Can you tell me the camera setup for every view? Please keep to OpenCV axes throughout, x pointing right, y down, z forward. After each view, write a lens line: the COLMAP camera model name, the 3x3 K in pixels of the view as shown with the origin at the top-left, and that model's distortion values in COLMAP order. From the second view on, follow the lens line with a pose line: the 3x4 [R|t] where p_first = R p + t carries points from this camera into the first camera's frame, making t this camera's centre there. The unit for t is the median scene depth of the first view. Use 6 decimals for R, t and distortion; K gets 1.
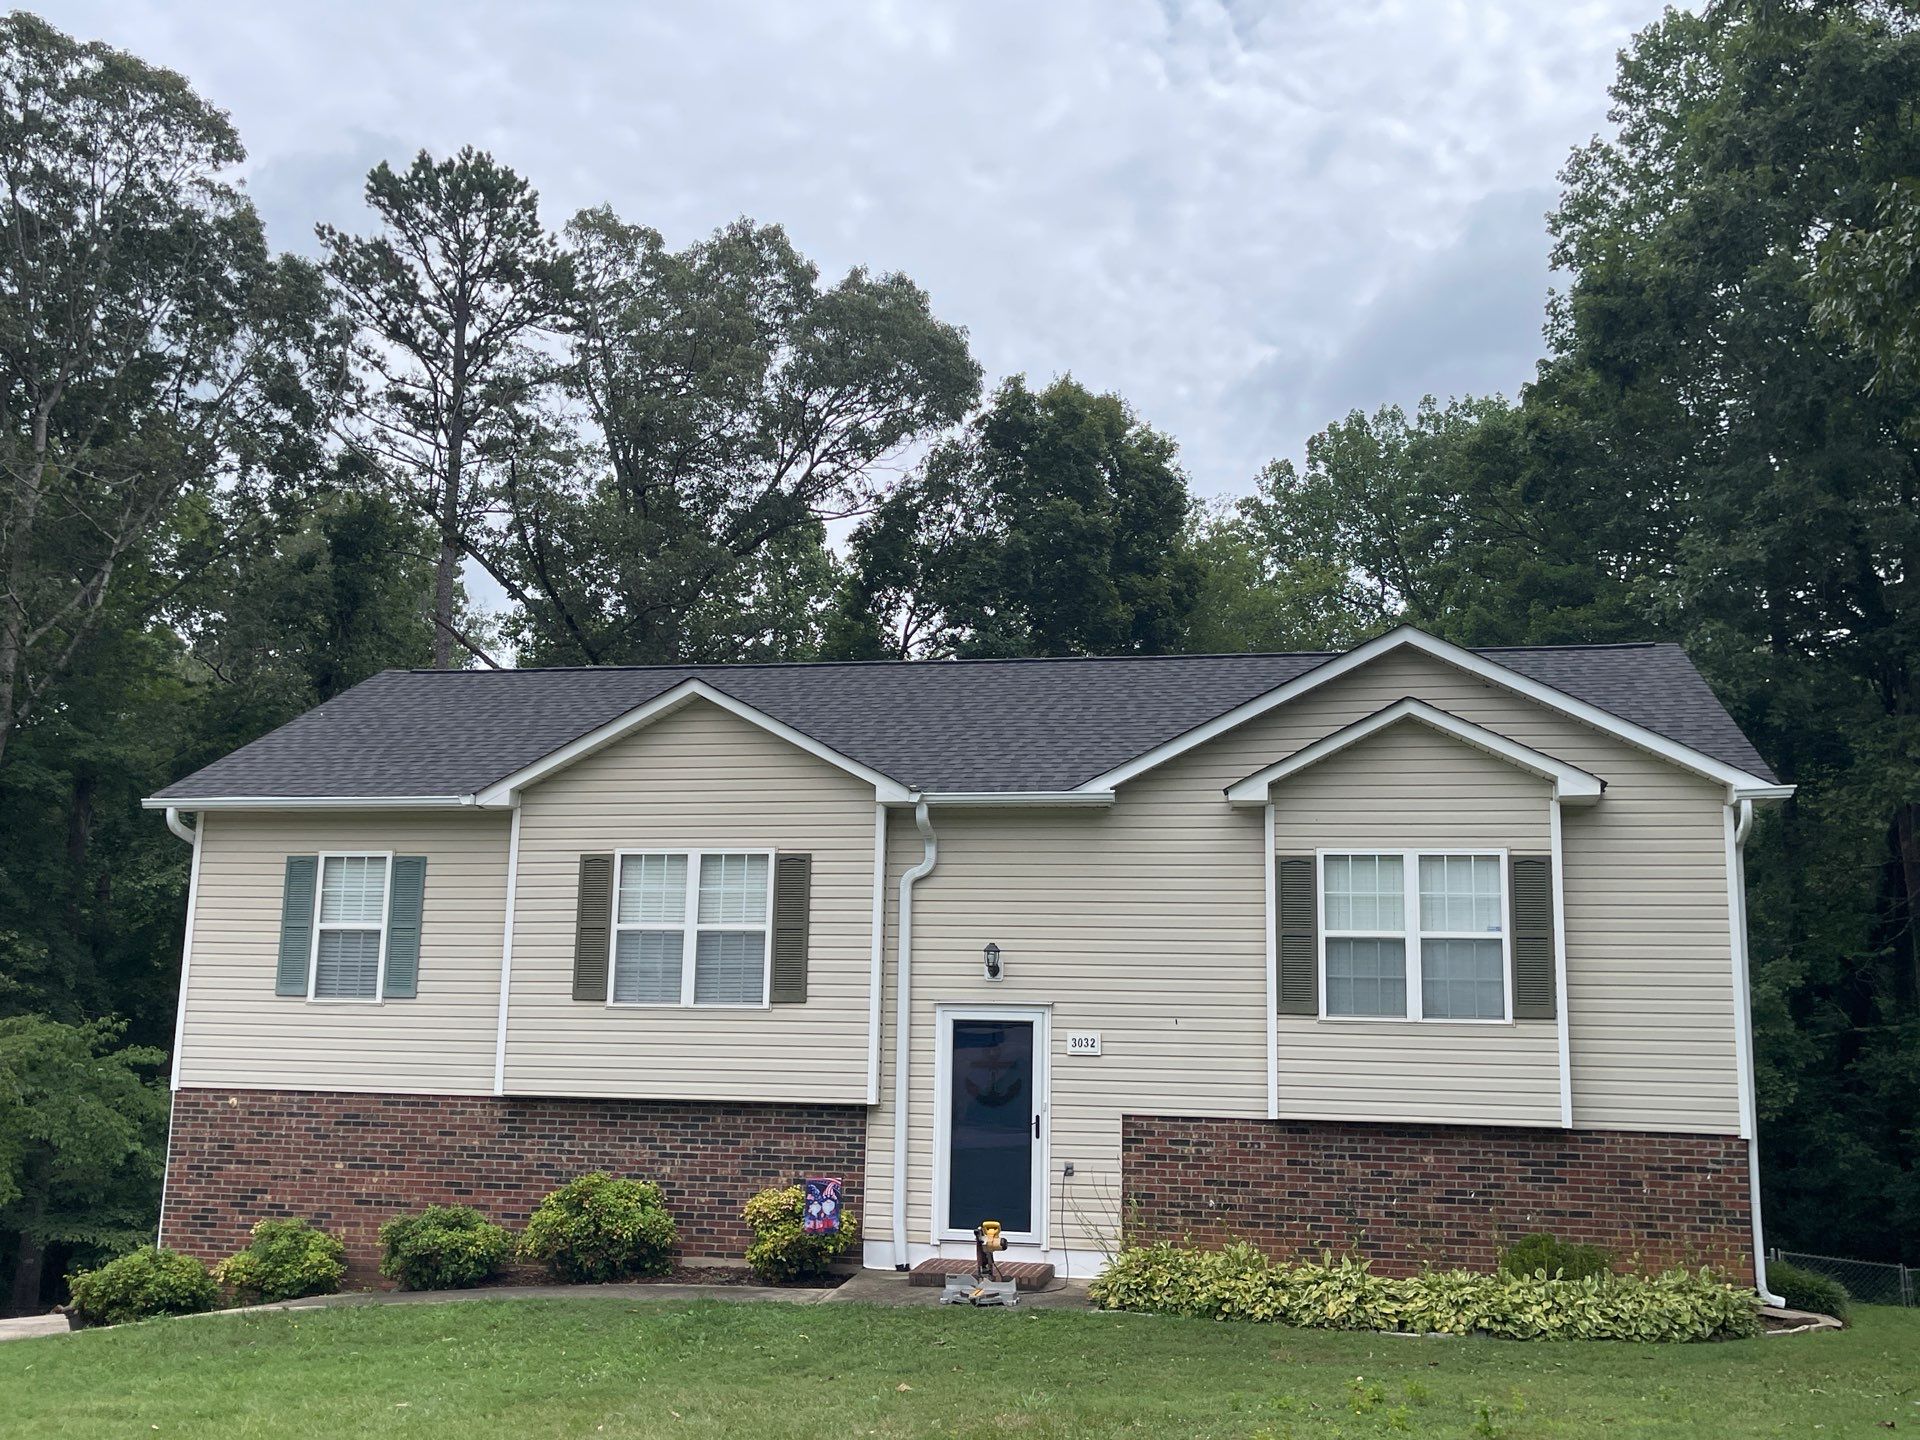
lens RADIAL K [[1798.4, 0, 958.7], [0, 1798.4, 752.6], [0, 0, 1]] dist [-0.003668, -0.017314]
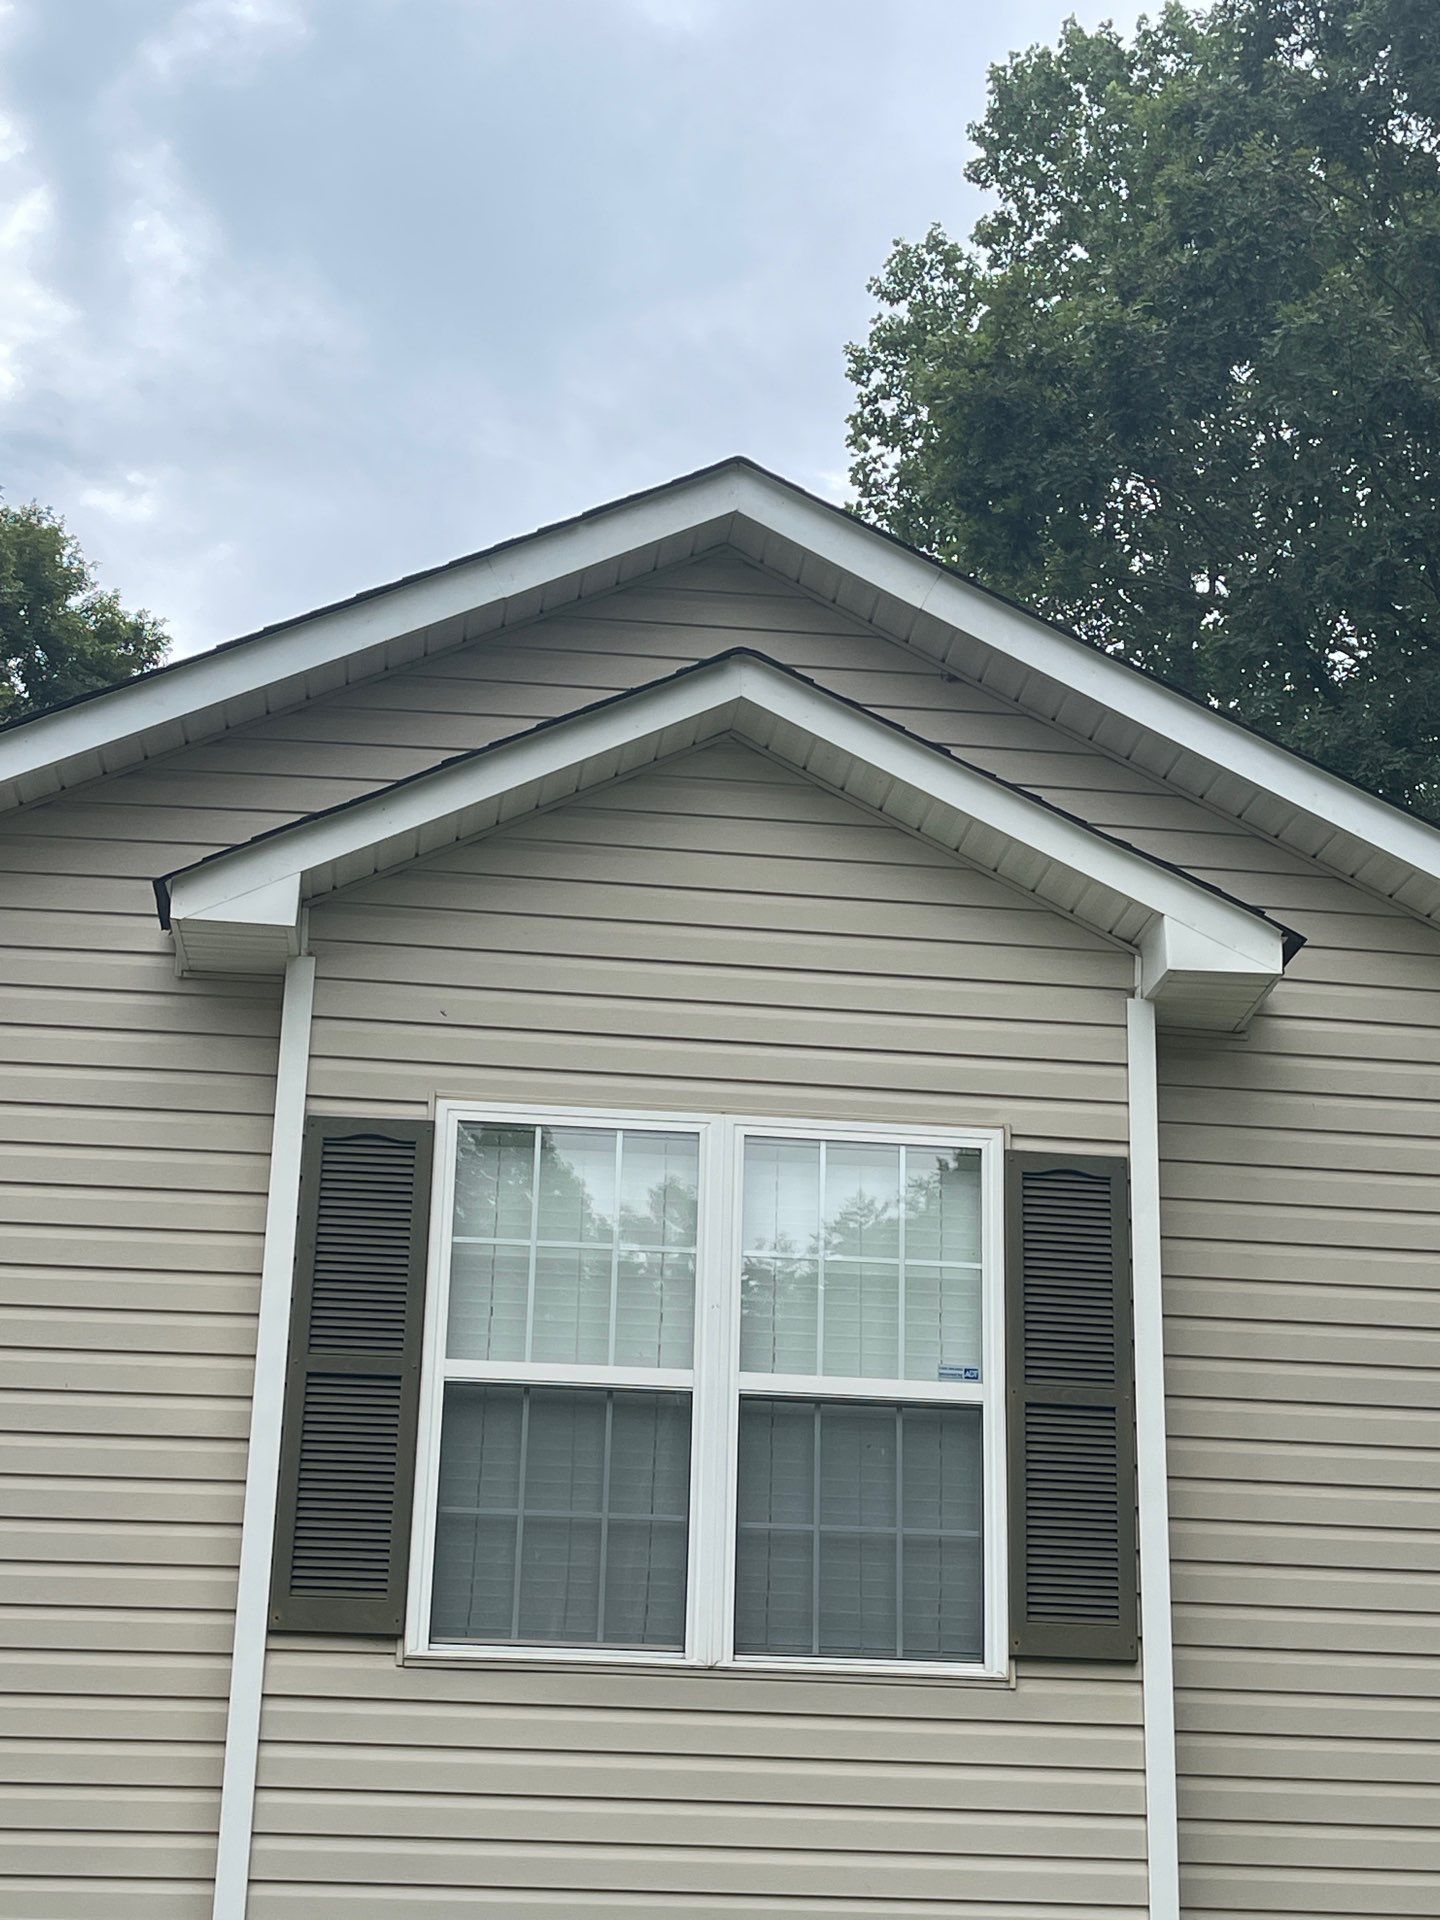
lens RADIAL K [[3080.3, 0, 720.0], [0, 3080.3, 960.0], [0, 0, 1]] dist [0.291014, -0.030477]
pose [[0.952350, 0.090325, 0.291326, 0.078852], [-0.057262, 0.991109, -0.120103, 0.084787], [-0.299584, 0.097698, 0.949054, 0.429647]]
